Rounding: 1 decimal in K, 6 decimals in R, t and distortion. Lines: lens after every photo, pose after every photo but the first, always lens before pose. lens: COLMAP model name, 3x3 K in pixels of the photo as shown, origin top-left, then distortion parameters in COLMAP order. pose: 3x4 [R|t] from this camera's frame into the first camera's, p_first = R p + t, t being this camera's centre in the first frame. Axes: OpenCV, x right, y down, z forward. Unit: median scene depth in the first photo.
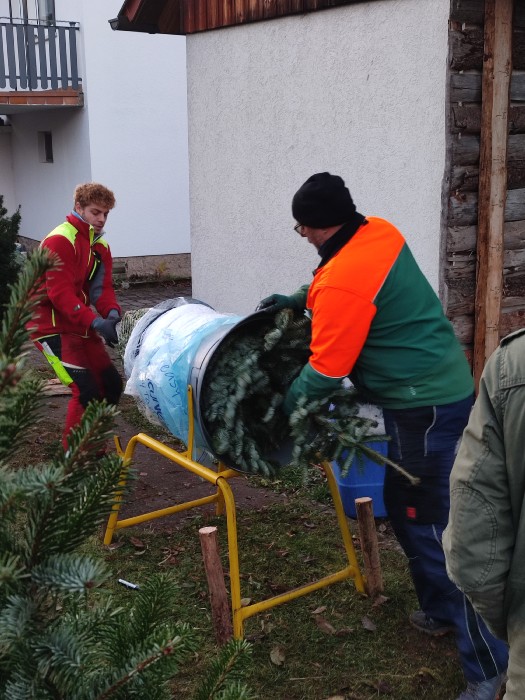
lens RADIAL K [[862.0, 0, 262.1], [0, 862.0, 370.6], [0, 0, 1]] dist [0.029453, -0.051527]
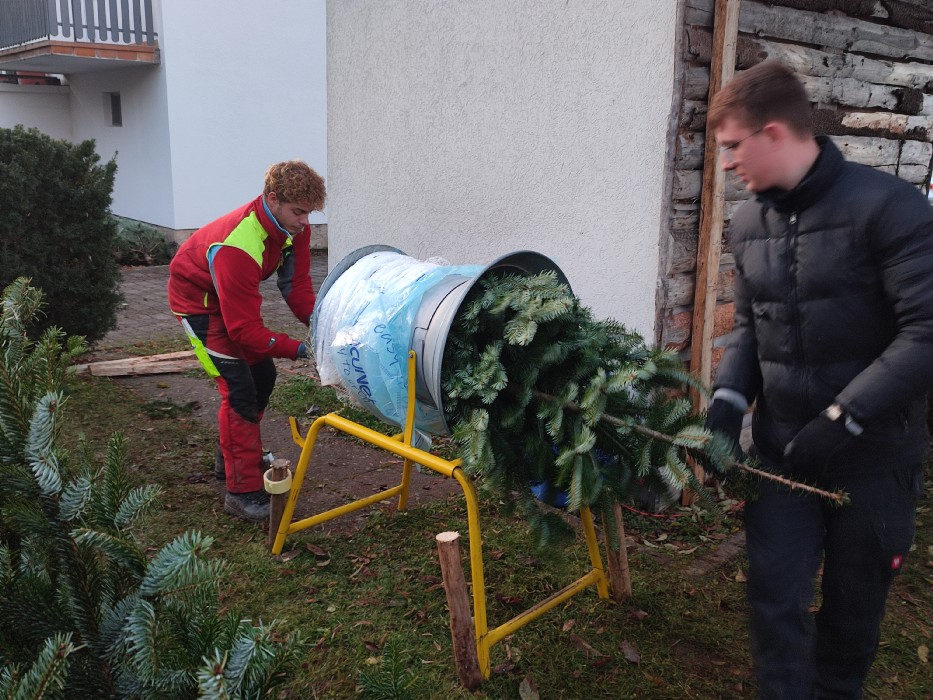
lens RADIAL K [[838.3, 0, 473.0], [0, 838.3, 348.3], [0, 0, 1]] dist [-0.014467, 0.081062]
pose [[0.984066, -0.007619, 0.177642, -0.136552], [0.008364, 0.999959, -0.003446, 0.015121], [-0.177609, 0.004876, 0.984089, 0.203019]]
